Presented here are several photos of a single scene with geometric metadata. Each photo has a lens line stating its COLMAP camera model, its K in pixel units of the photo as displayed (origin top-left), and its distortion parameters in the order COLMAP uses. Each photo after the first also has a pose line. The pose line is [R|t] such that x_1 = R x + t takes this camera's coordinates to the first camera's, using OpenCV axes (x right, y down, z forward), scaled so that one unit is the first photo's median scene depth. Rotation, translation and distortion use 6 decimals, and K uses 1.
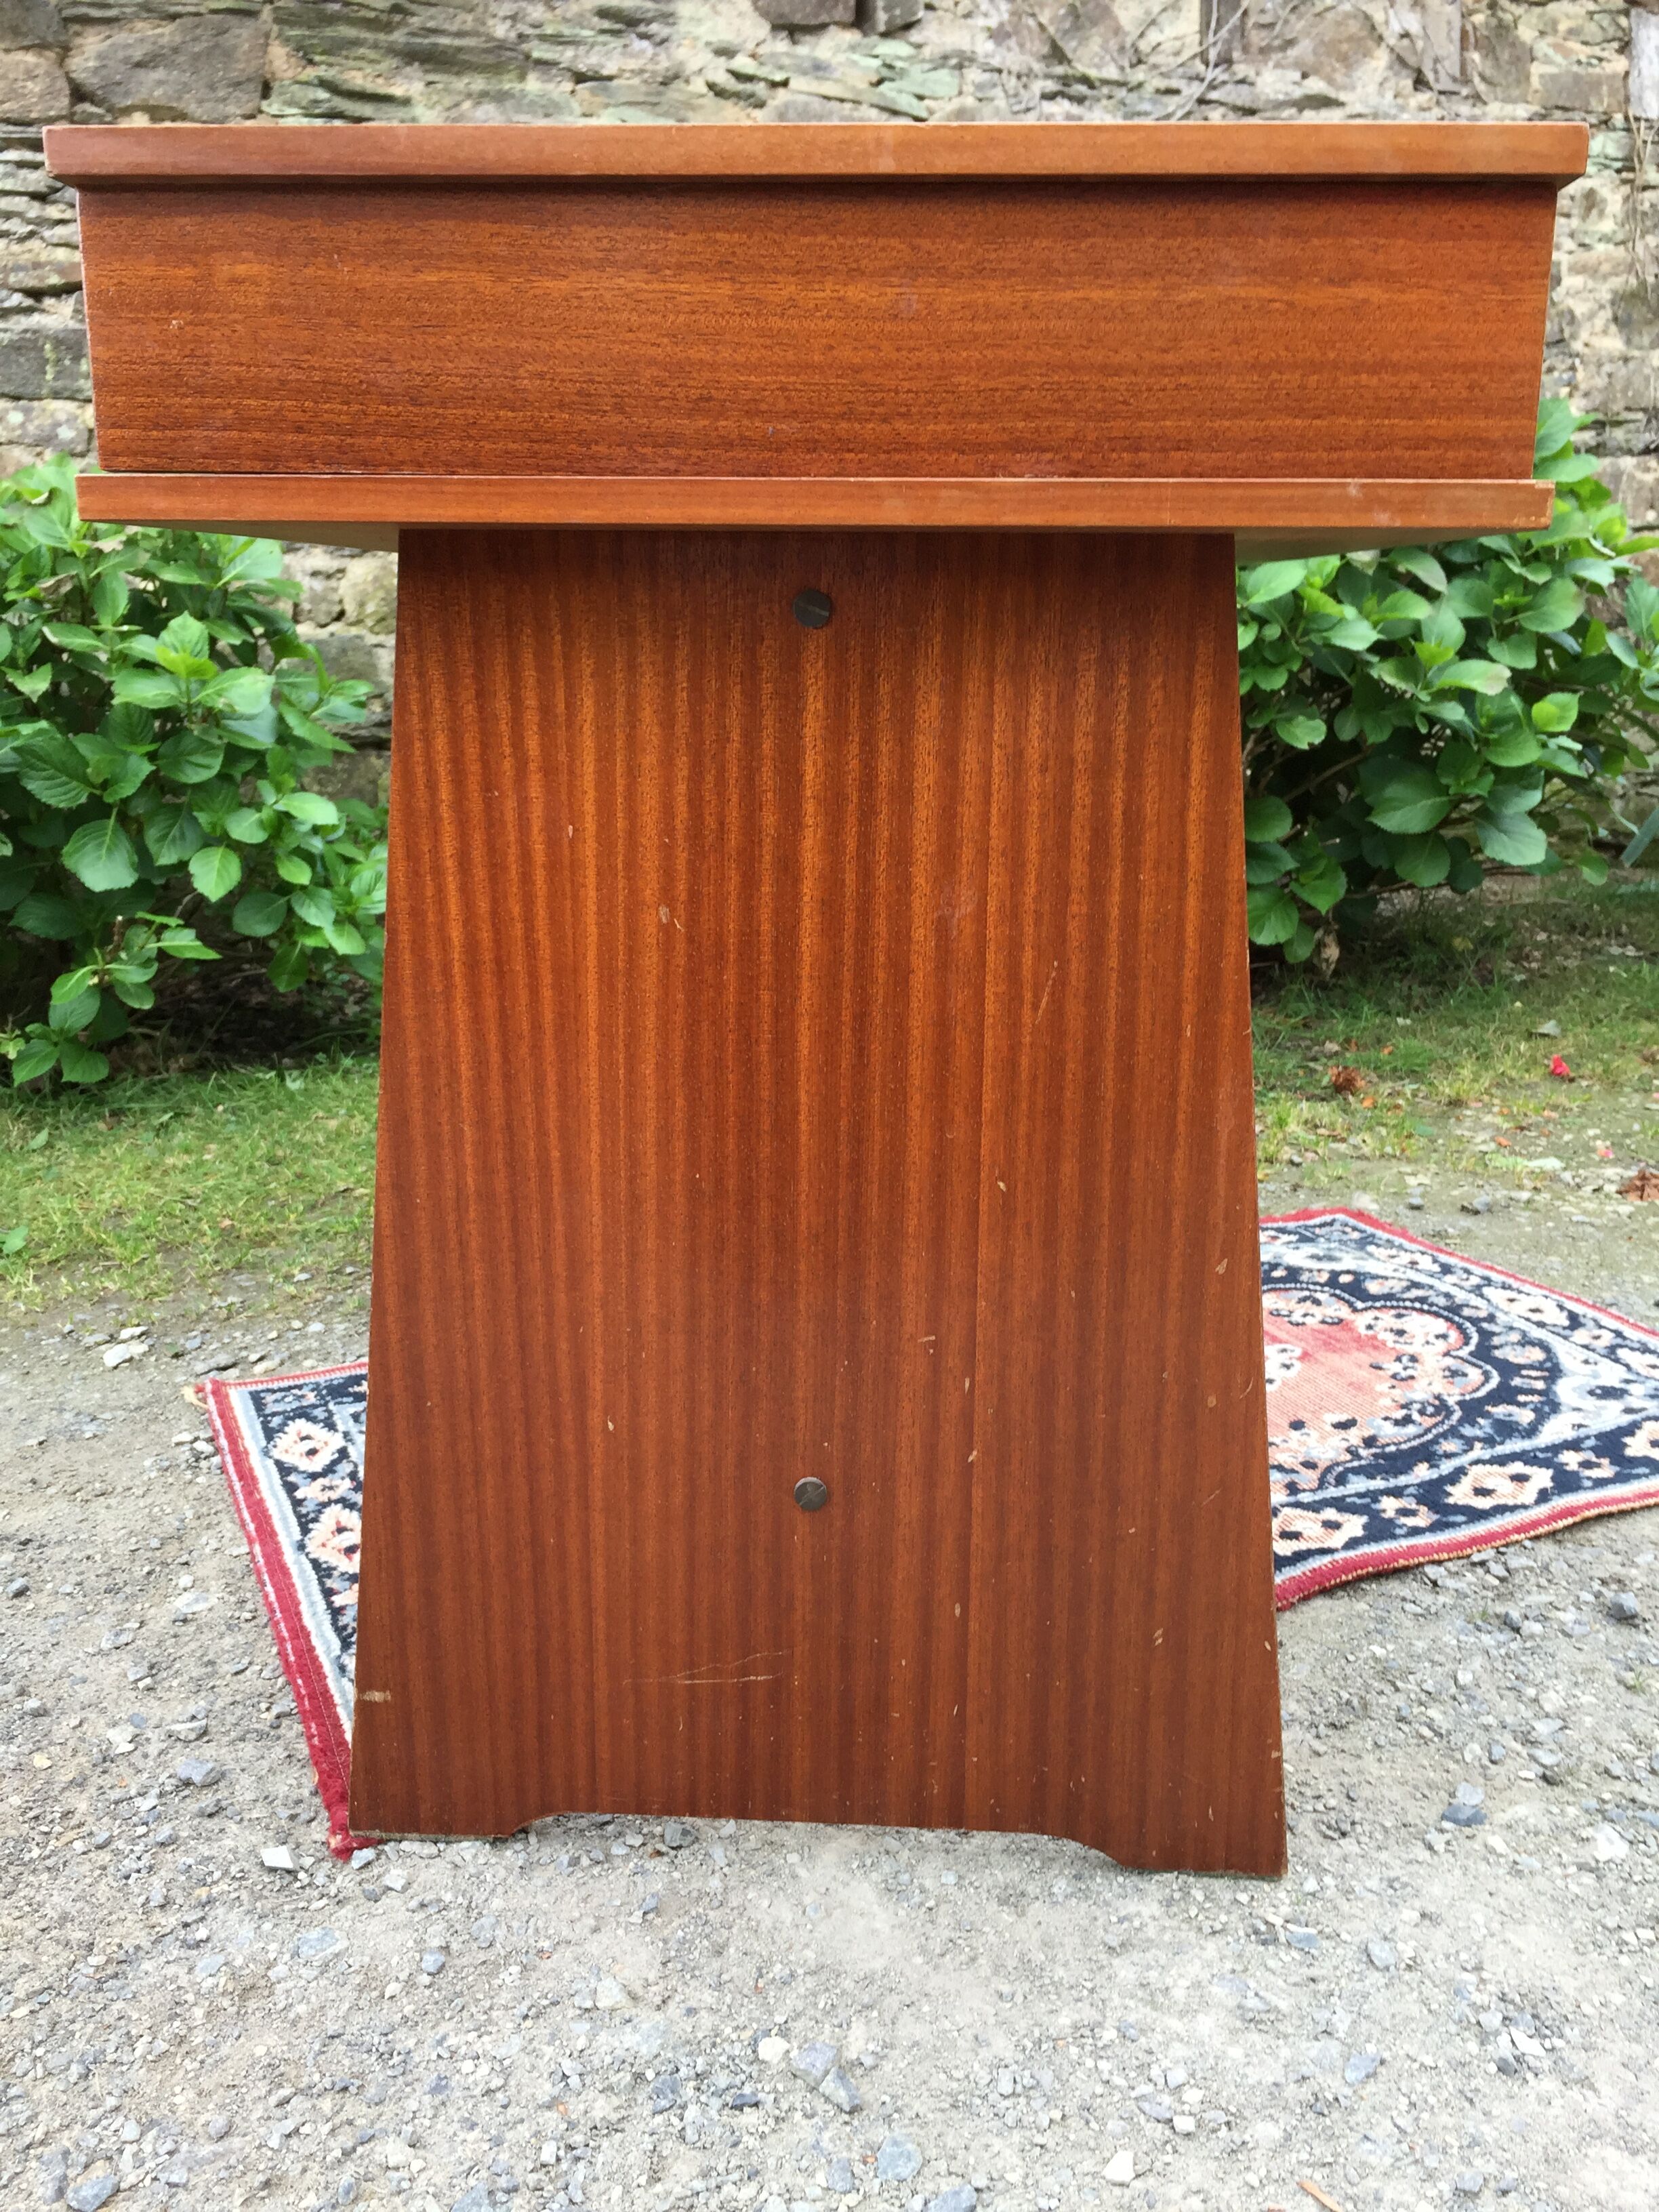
lens RADIAL K [[1894.4, 0, 821.7], [0, 1894.4, 1115.2], [0, 0, 1]] dist [0.072163, -0.106844]
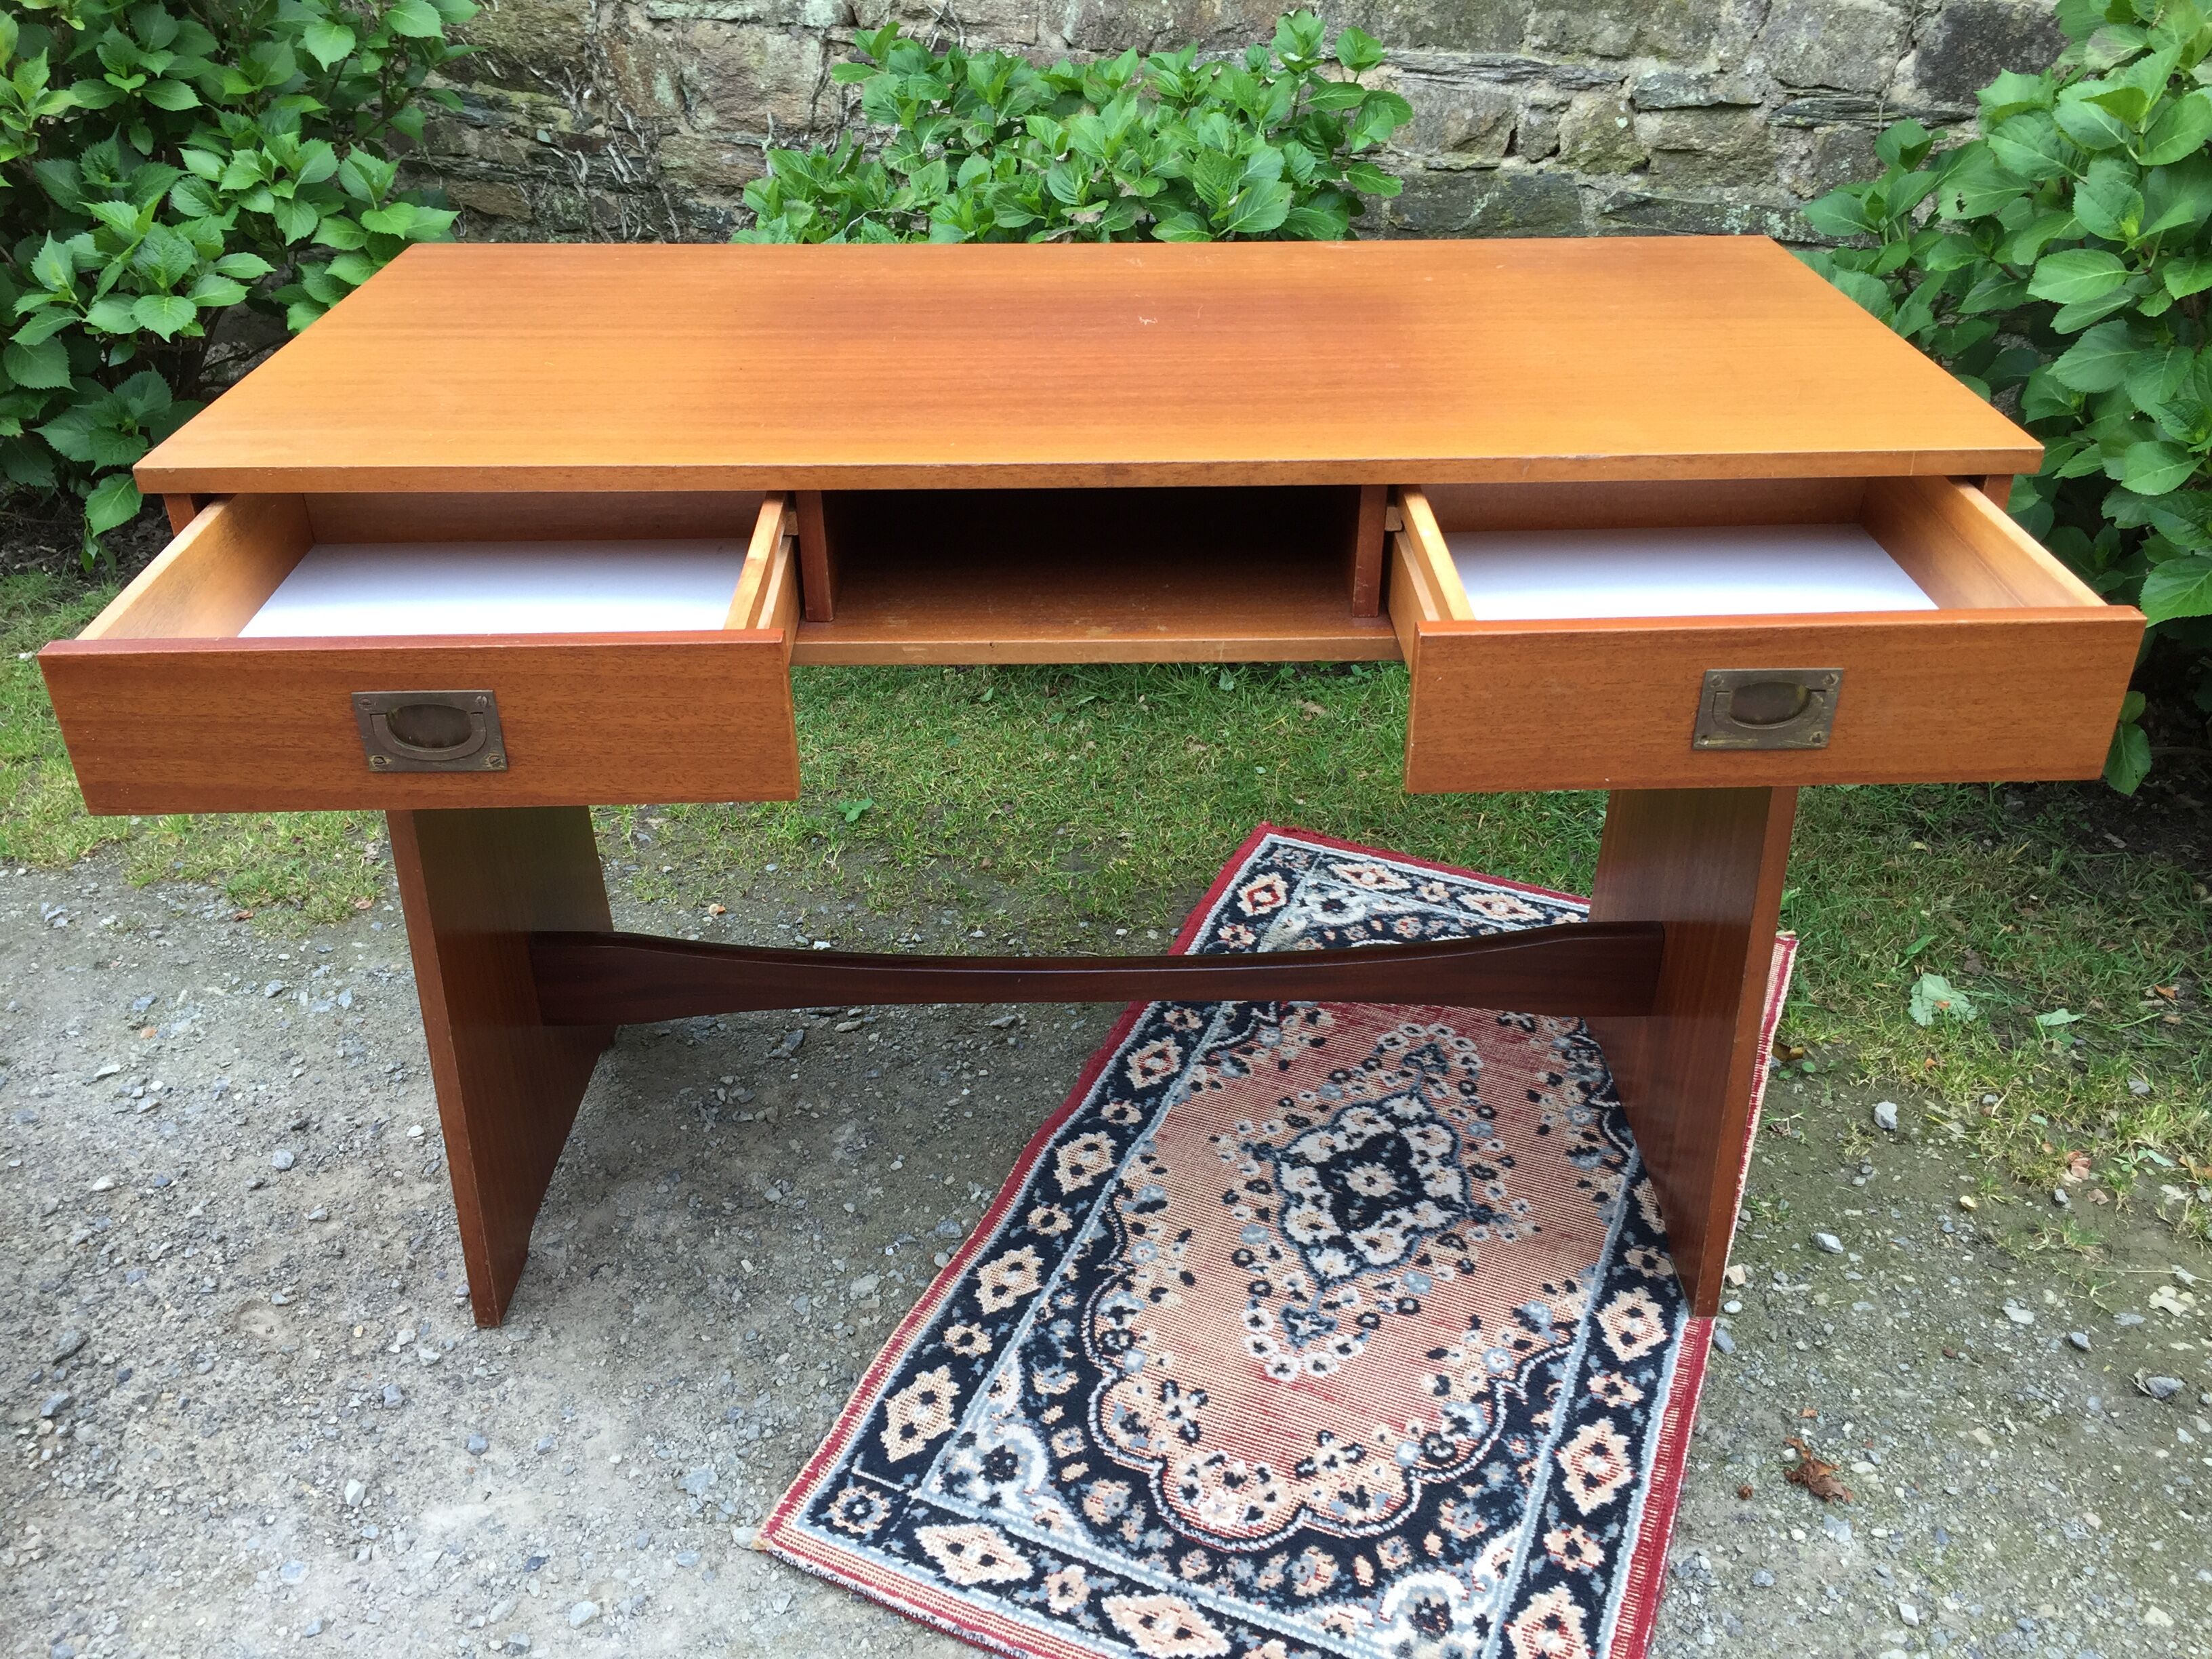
lens RADIAL K [[1881.9, 0, 1101.7], [0, 1881.9, 821.3], [0, 0, 1]] dist [0.079504, -0.111521]
pose [[0.722124, 0.348811, -0.597384, 0.277339], [-0.178988, 0.928372, 0.325711, -0.226985], [0.668207, -0.128279, 0.732833, 0.112795]]
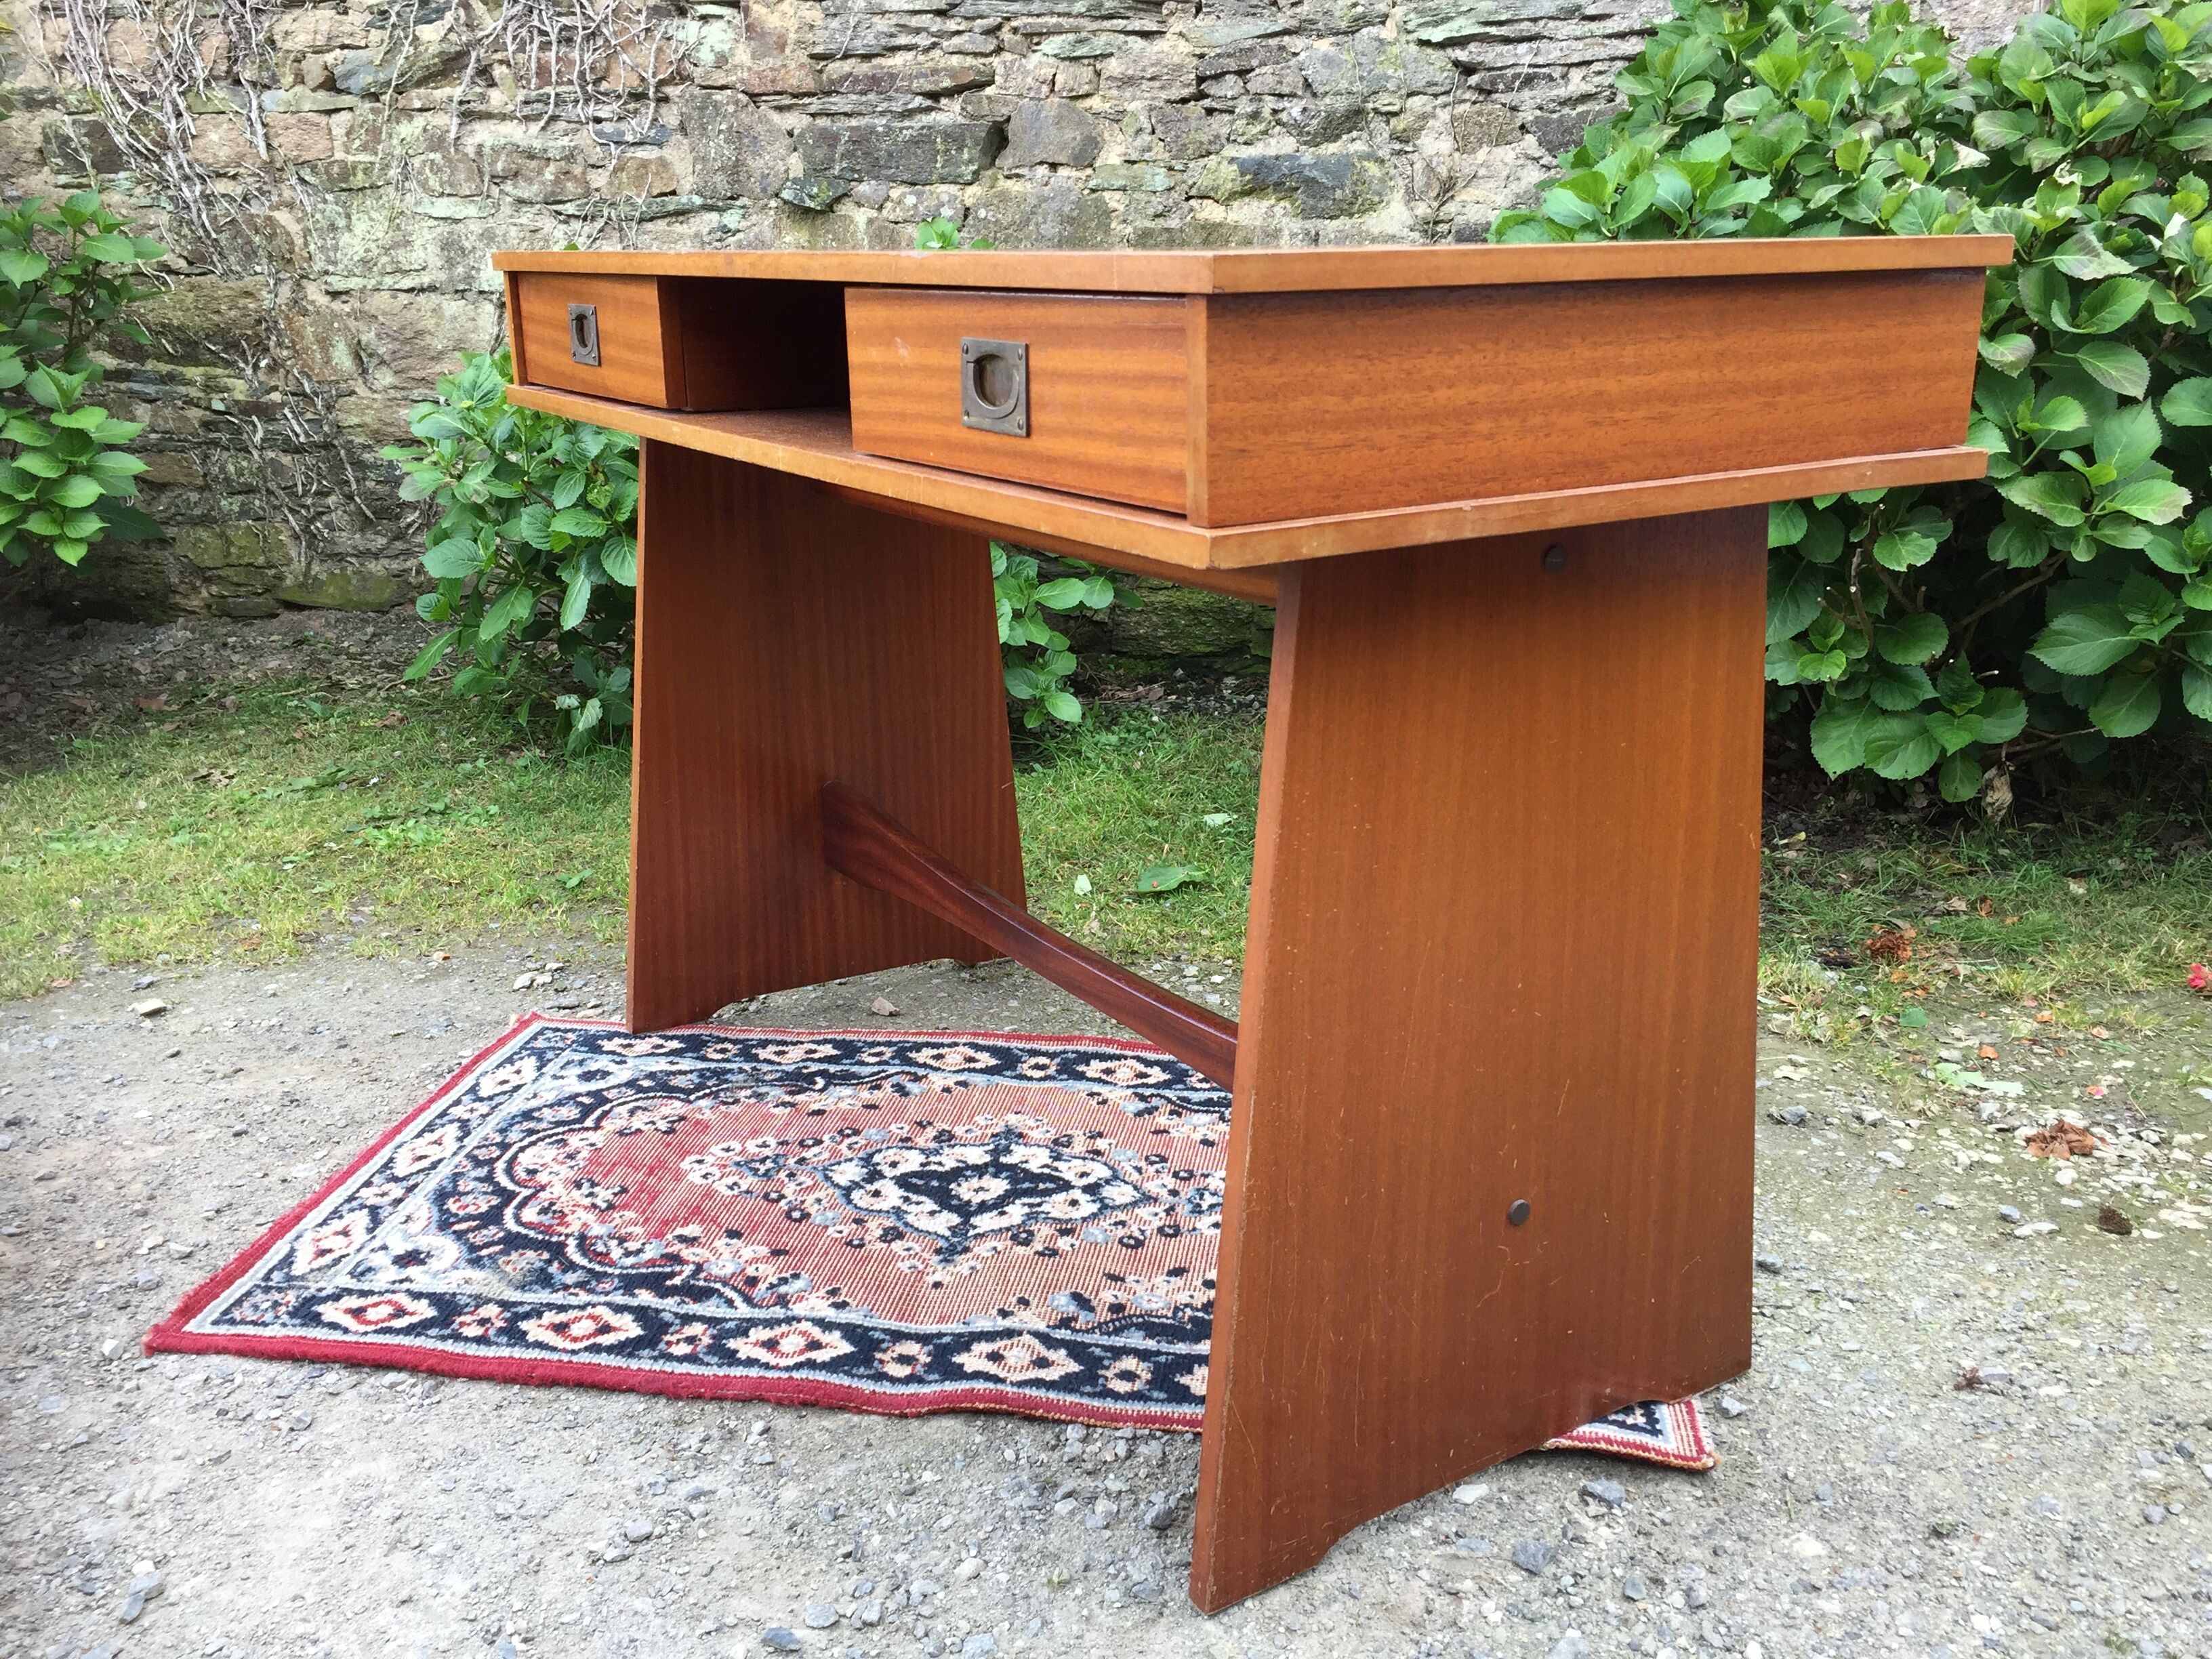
lens RADIAL K [[1872.5, 0, 1098.1], [0, 1872.5, 819.9], [0, 0, 1]] dist [0.094789, -0.140609]
pose [[0.844364, 0.152847, -0.513505, 0.335827], [-0.138105, 0.988146, 0.067037, -0.069512], [0.517664, 0.014314, 0.855464, 0.042189]]
